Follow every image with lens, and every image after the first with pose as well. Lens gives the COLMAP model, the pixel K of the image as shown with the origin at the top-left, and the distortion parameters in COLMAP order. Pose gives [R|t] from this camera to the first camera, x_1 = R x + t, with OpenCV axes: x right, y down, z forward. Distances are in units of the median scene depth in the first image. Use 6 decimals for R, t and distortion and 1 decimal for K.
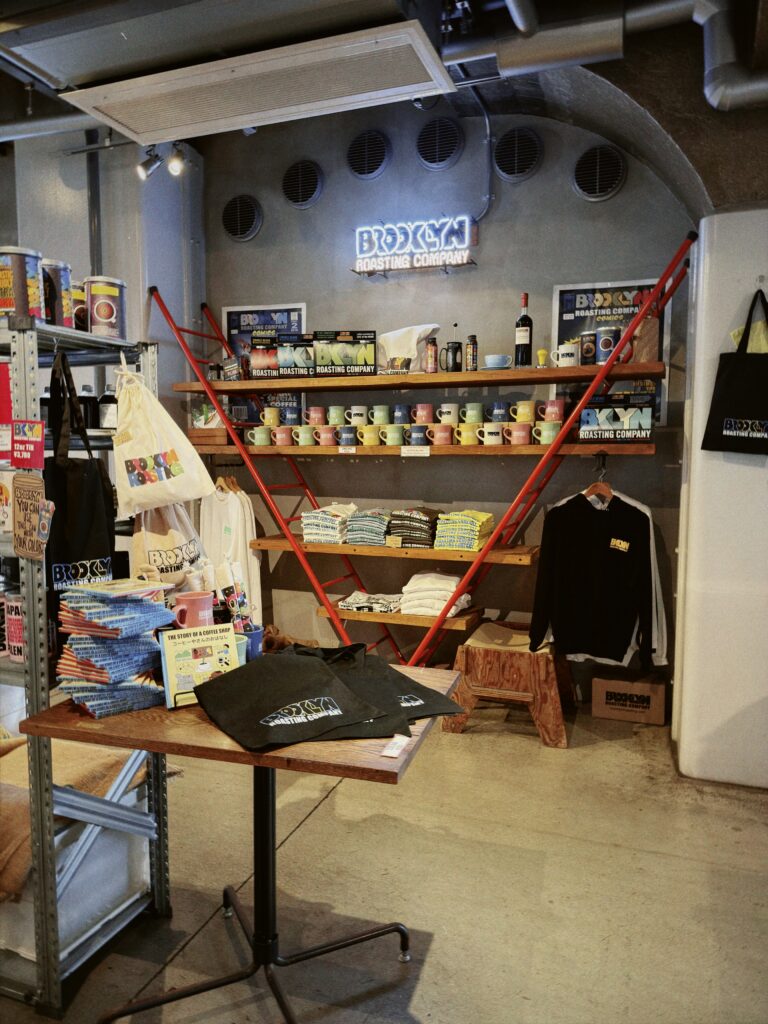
lens RADIAL K [[729.2, 0, 384.6], [0, 729.2, 513.7], [0, 0, 1]] dist [0.000737, -0.002141]
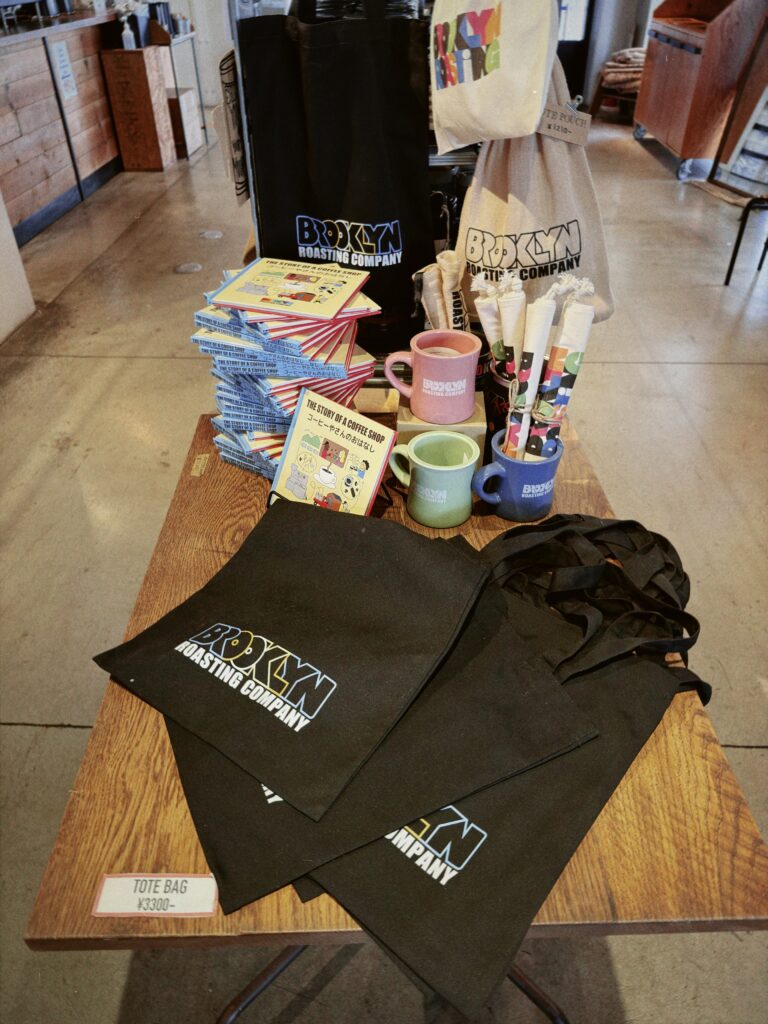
lens RADIAL K [[729.2, 0, 381.7], [0, 729.2, 508.0], [0, 0, 1]] dist [0.000737, -0.002141]
pose [[0.290646, 0.579616, -0.761295, 0.208126], [-0.065953, 0.805886, 0.588386, -0.105660], [0.954555, -0.120802, 0.272455, 0.860746]]
